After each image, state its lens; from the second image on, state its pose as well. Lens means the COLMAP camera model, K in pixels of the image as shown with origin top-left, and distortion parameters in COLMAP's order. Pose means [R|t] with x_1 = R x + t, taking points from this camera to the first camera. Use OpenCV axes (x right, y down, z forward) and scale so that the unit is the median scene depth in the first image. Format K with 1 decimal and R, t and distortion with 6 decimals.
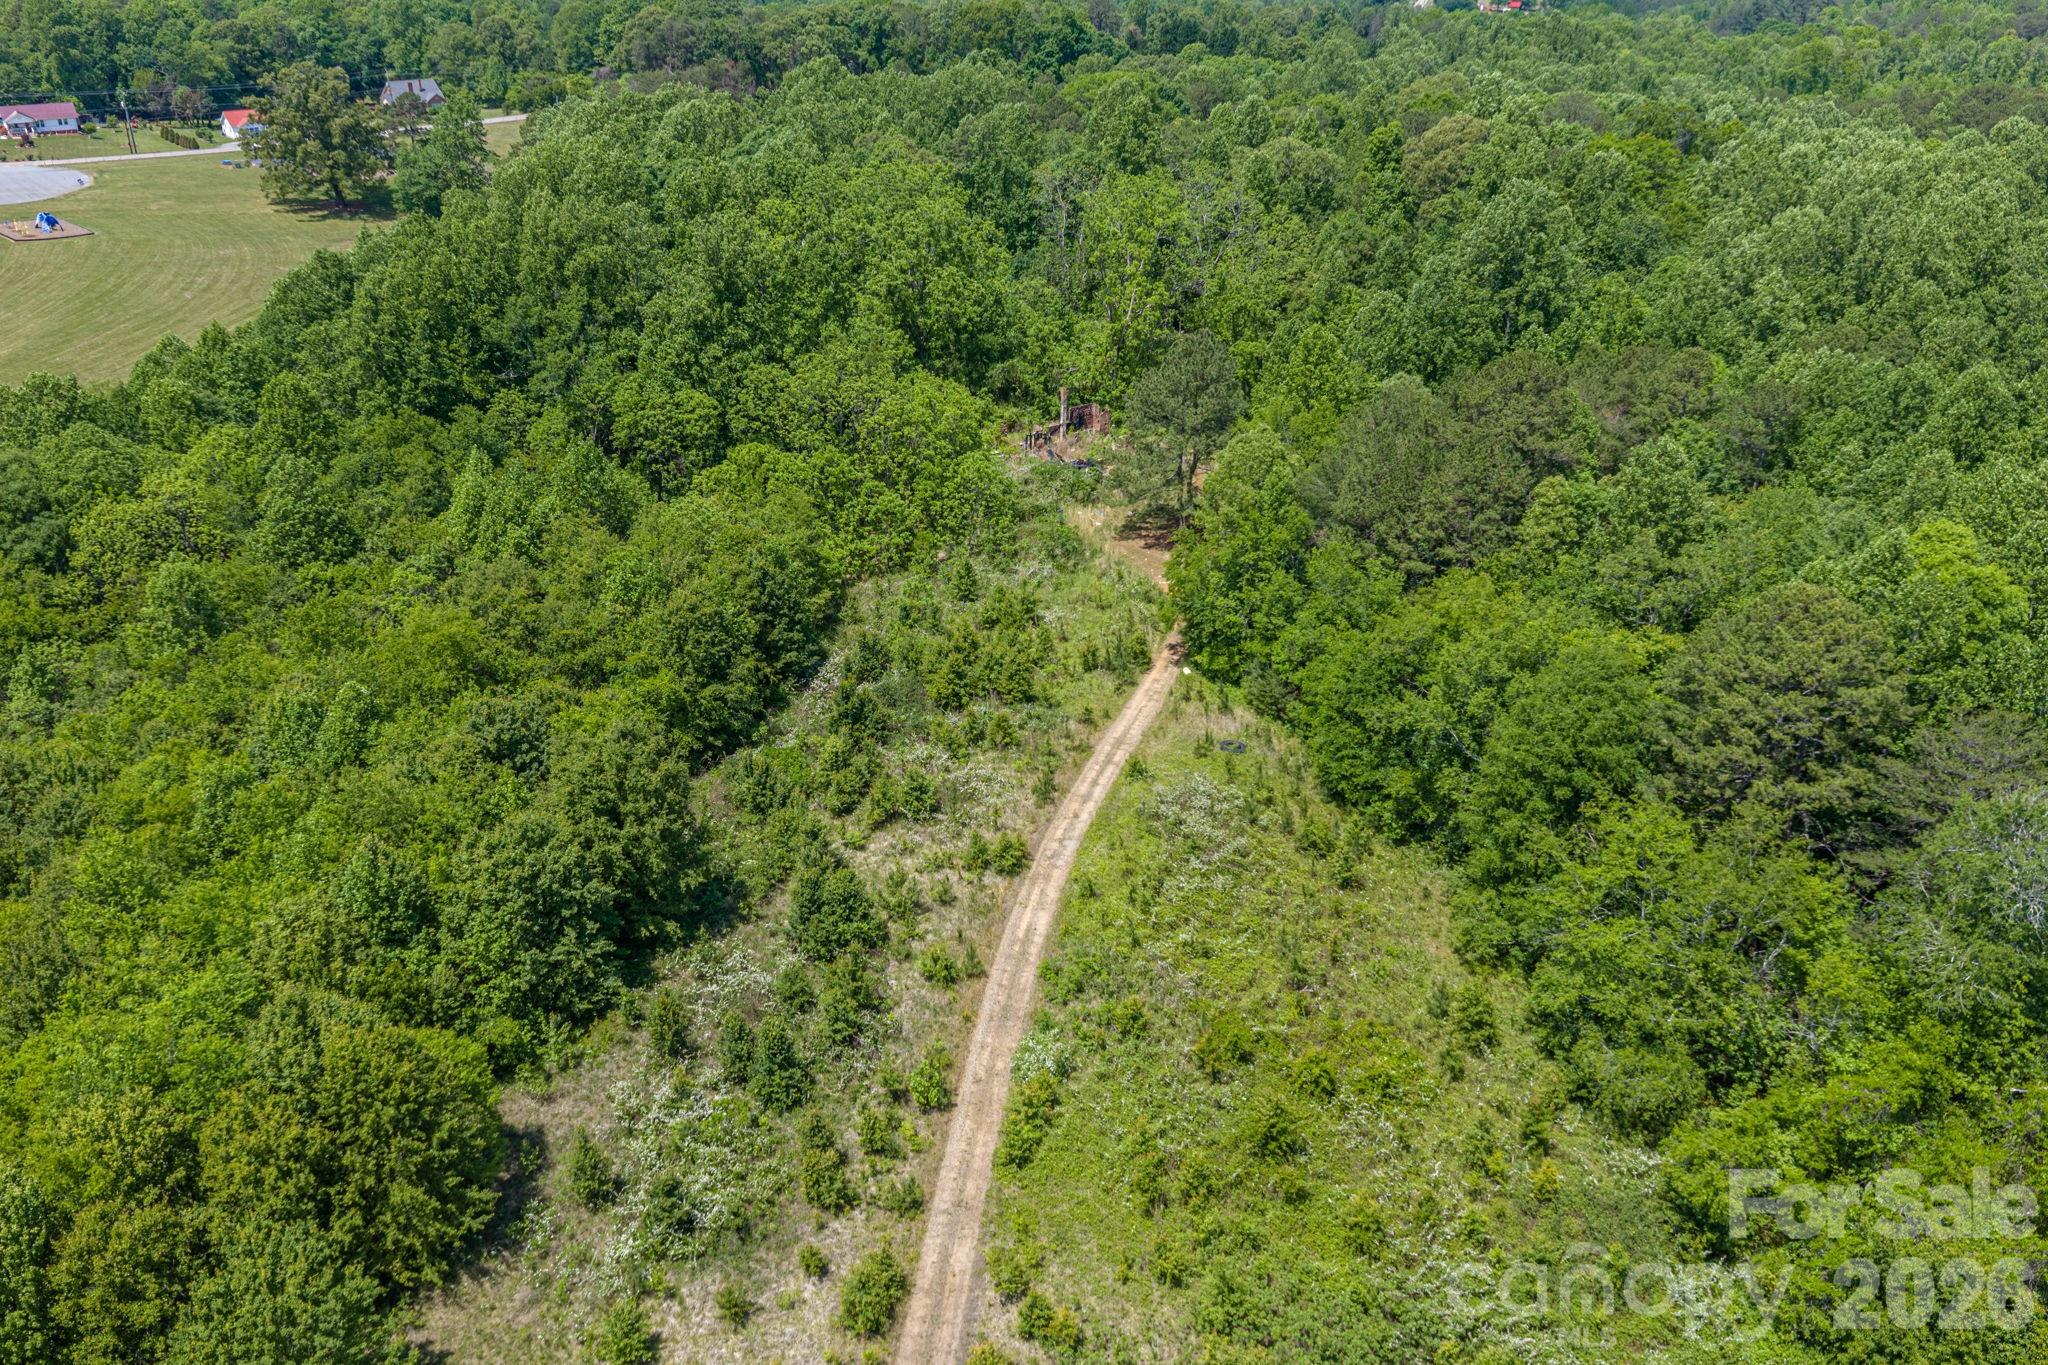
lens RADIAL K [[1669.6, 0, 1033.0], [0, 1669.6, 685.7], [0, 0, 1]] dist [0.017213, -0.018906]
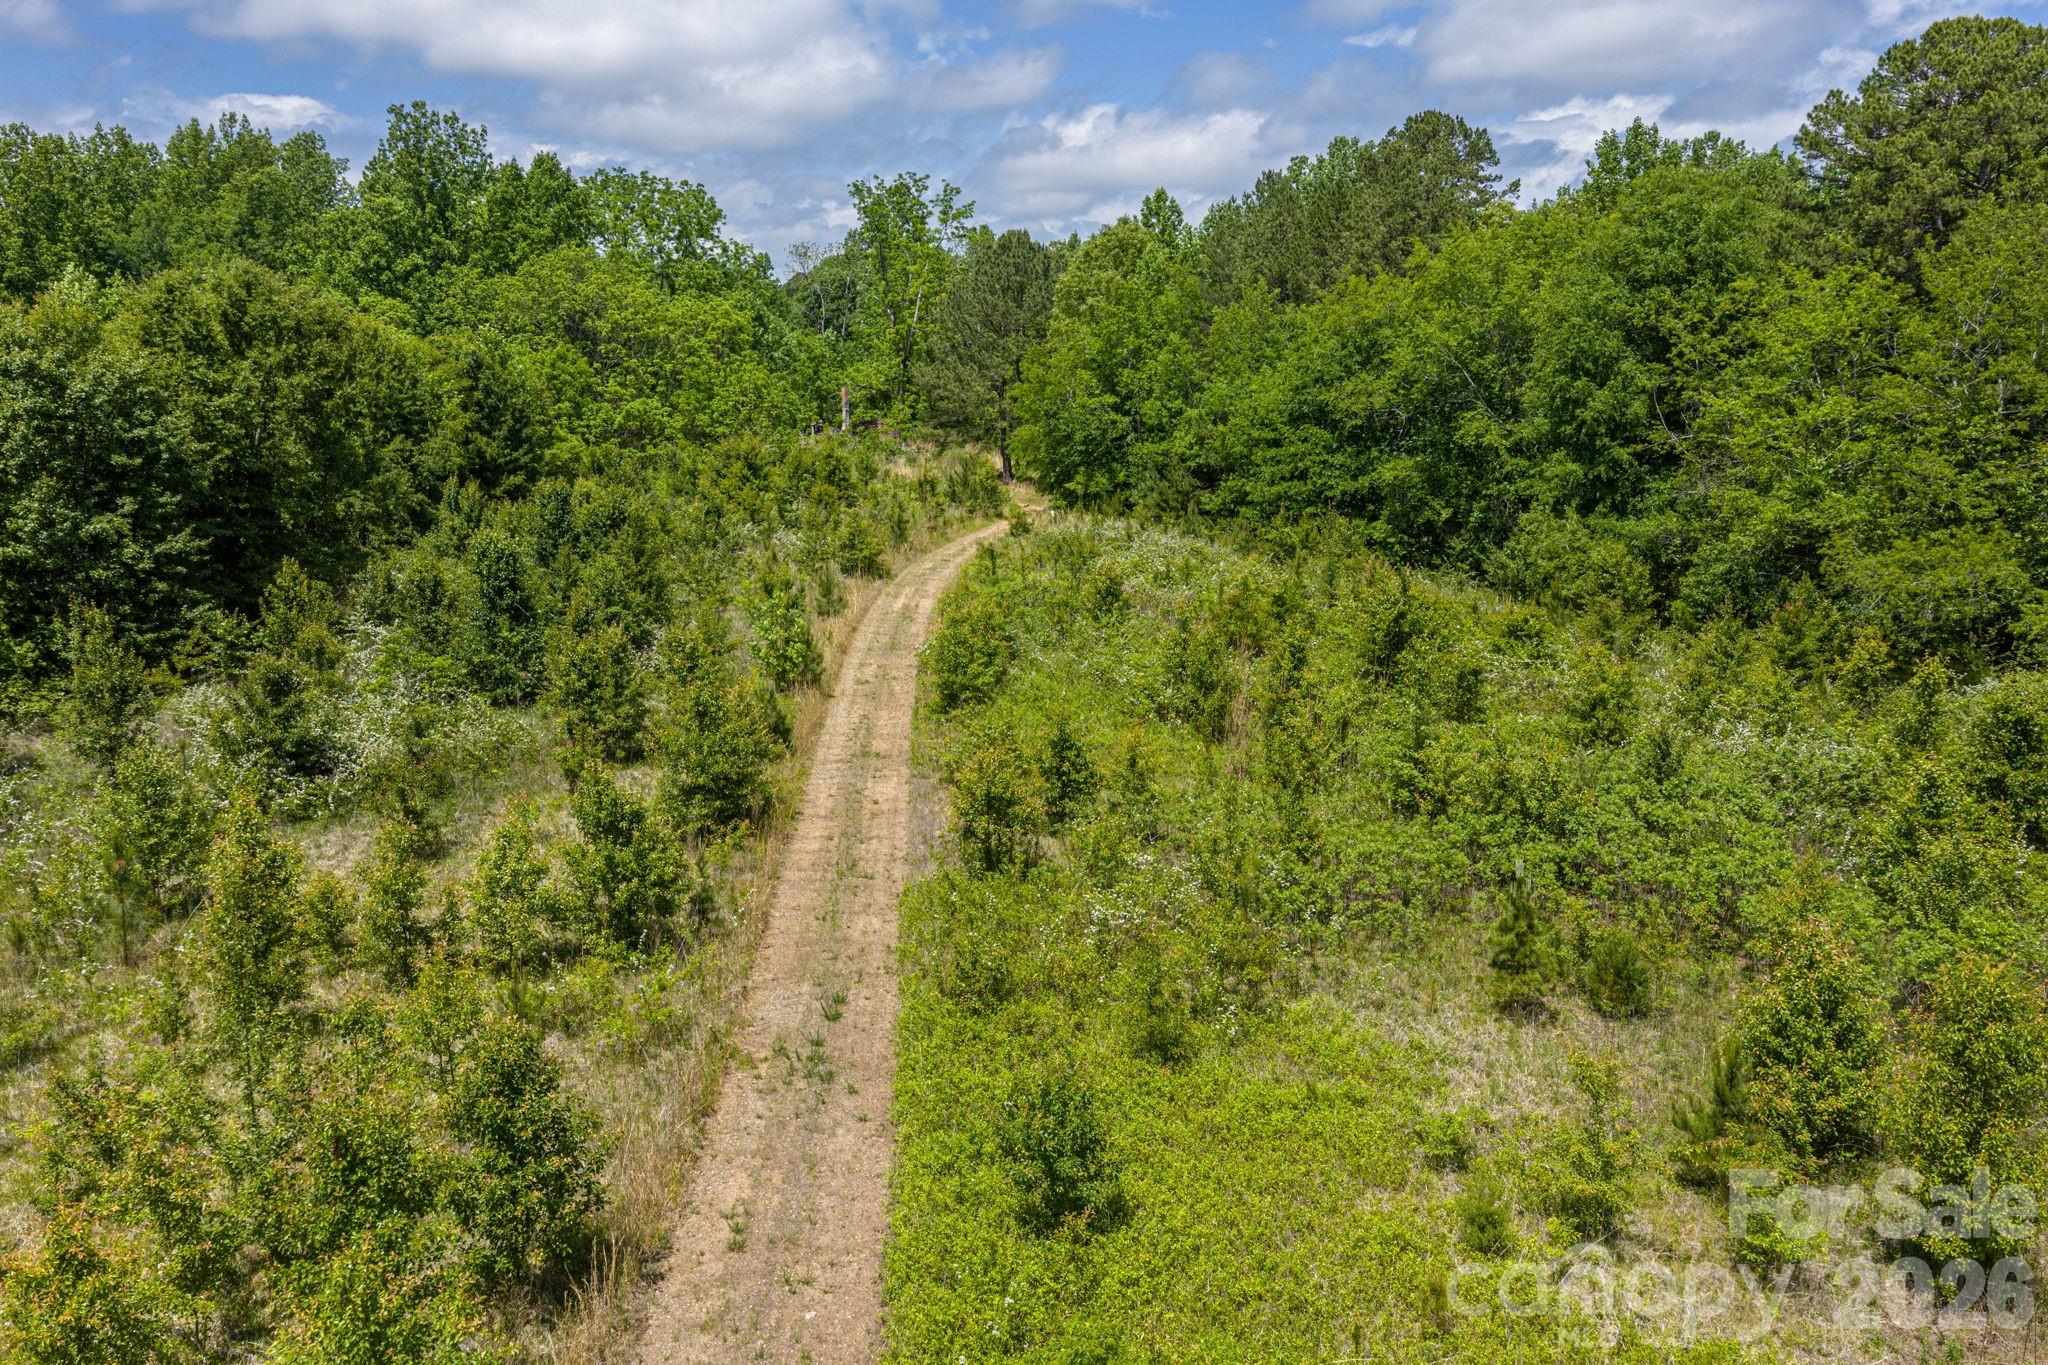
lens RADIAL K [[1669.6, 0, 1025.1], [0, 1669.6, 678.6], [0, 0, 1]] dist [0.017213, -0.018906]
pose [[0.985668, -0.032357, 0.165566, -0.042039], [0.075934, 0.961486, -0.264156, 0.225970], [-0.150643, 0.272942, 0.950163, 0.255540]]
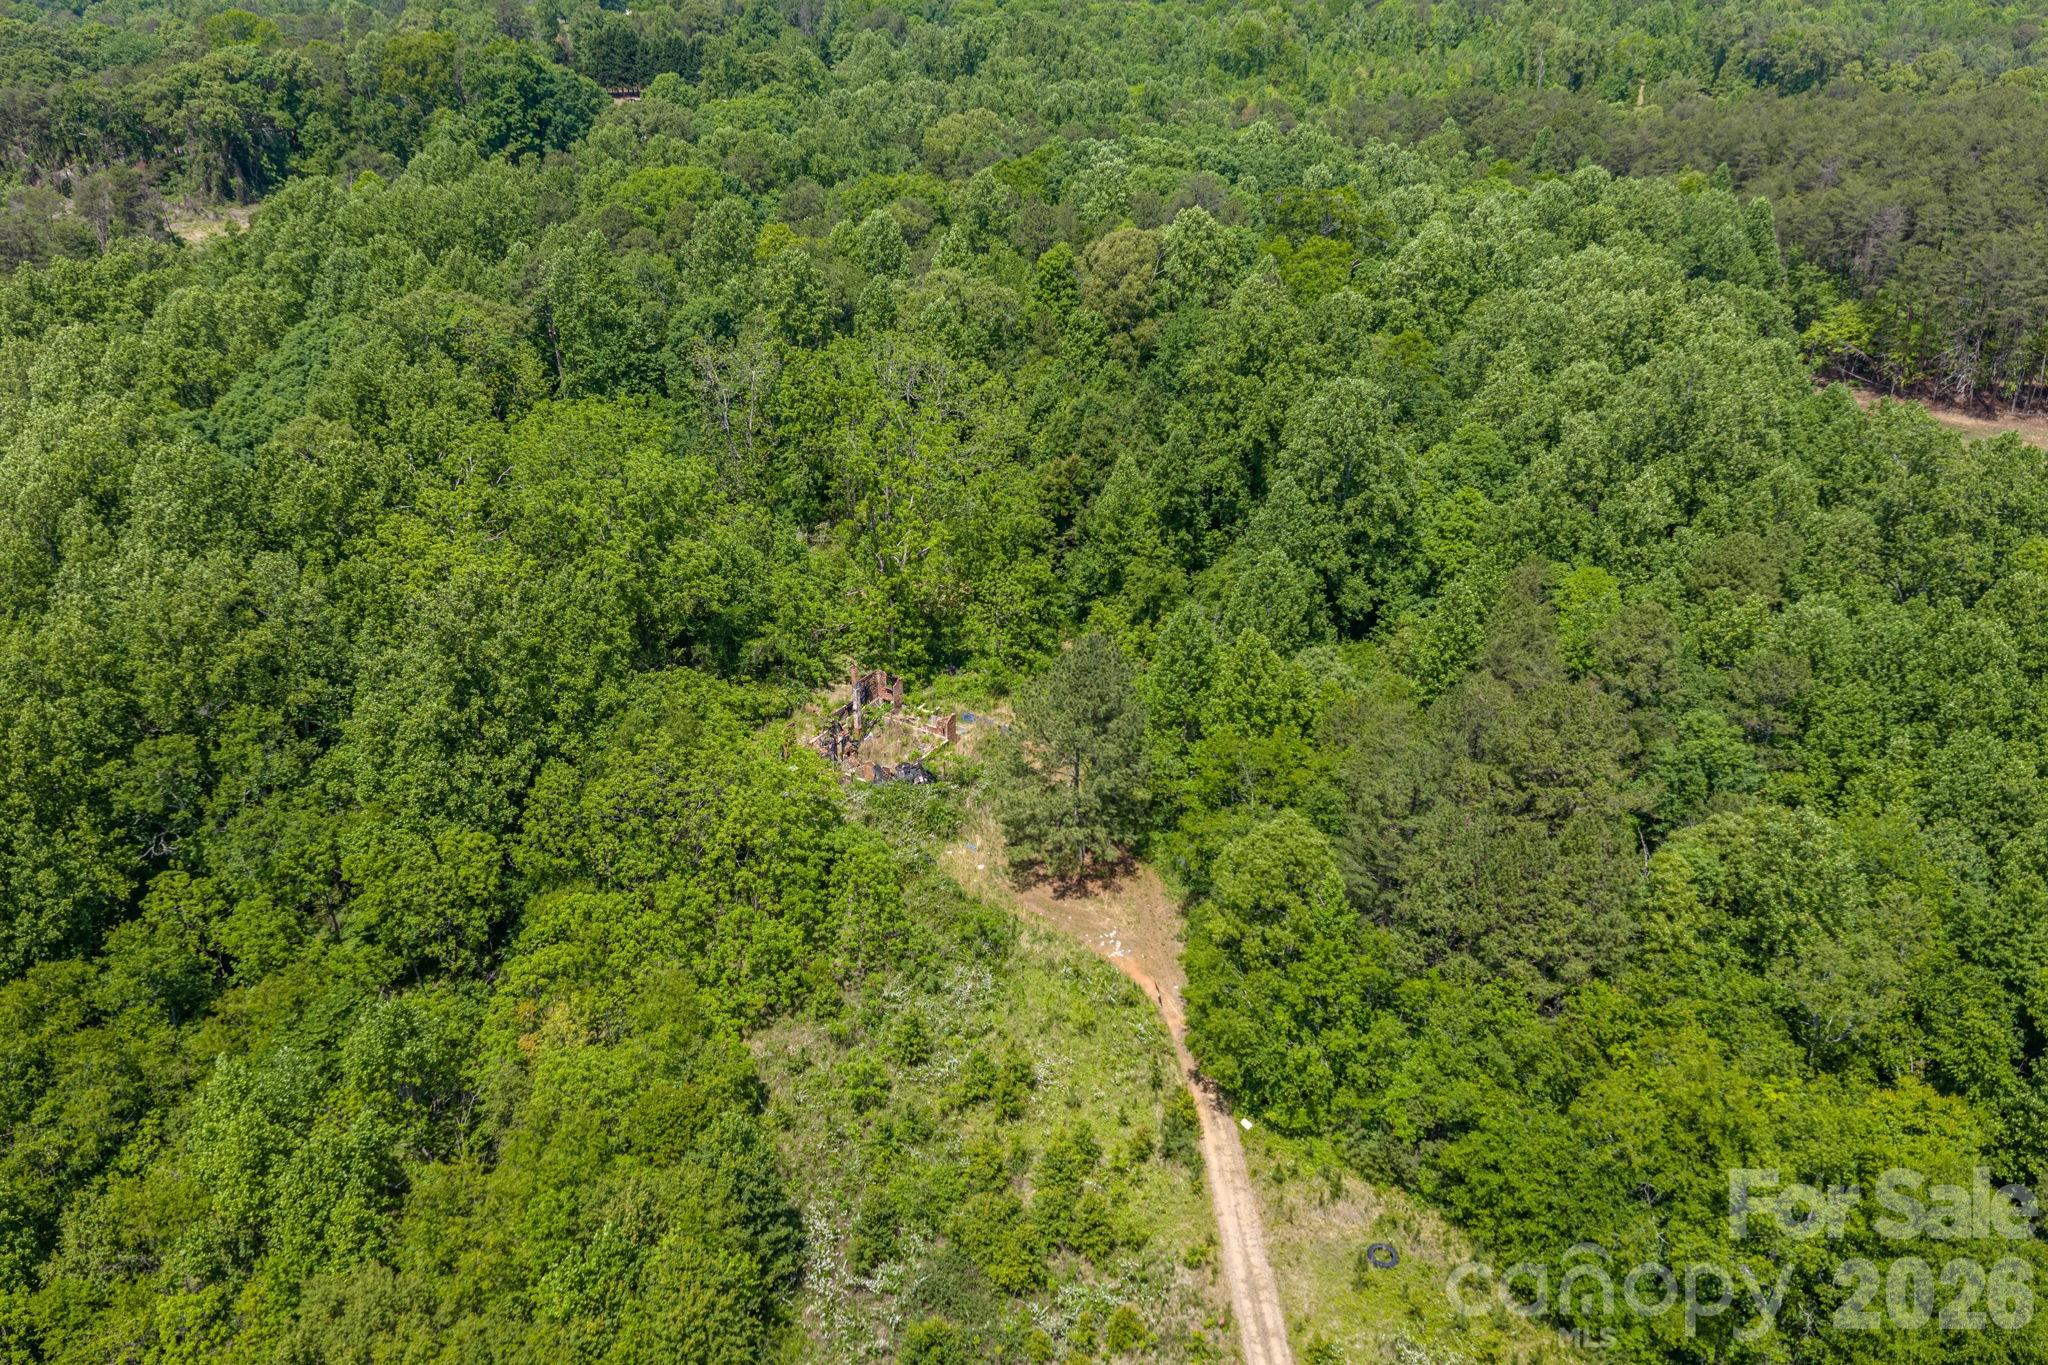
lens RADIAL K [[1669.6, 0, 1037.6], [0, 1669.6, 681.3], [0, 0, 1]] dist [0.017213, -0.018906]
pose [[0.928612, -0.177847, 0.325652, -0.193245], [0.165304, 0.984030, 0.066031, -0.245786], [-0.332195, -0.007486, 0.943181, 0.225528]]
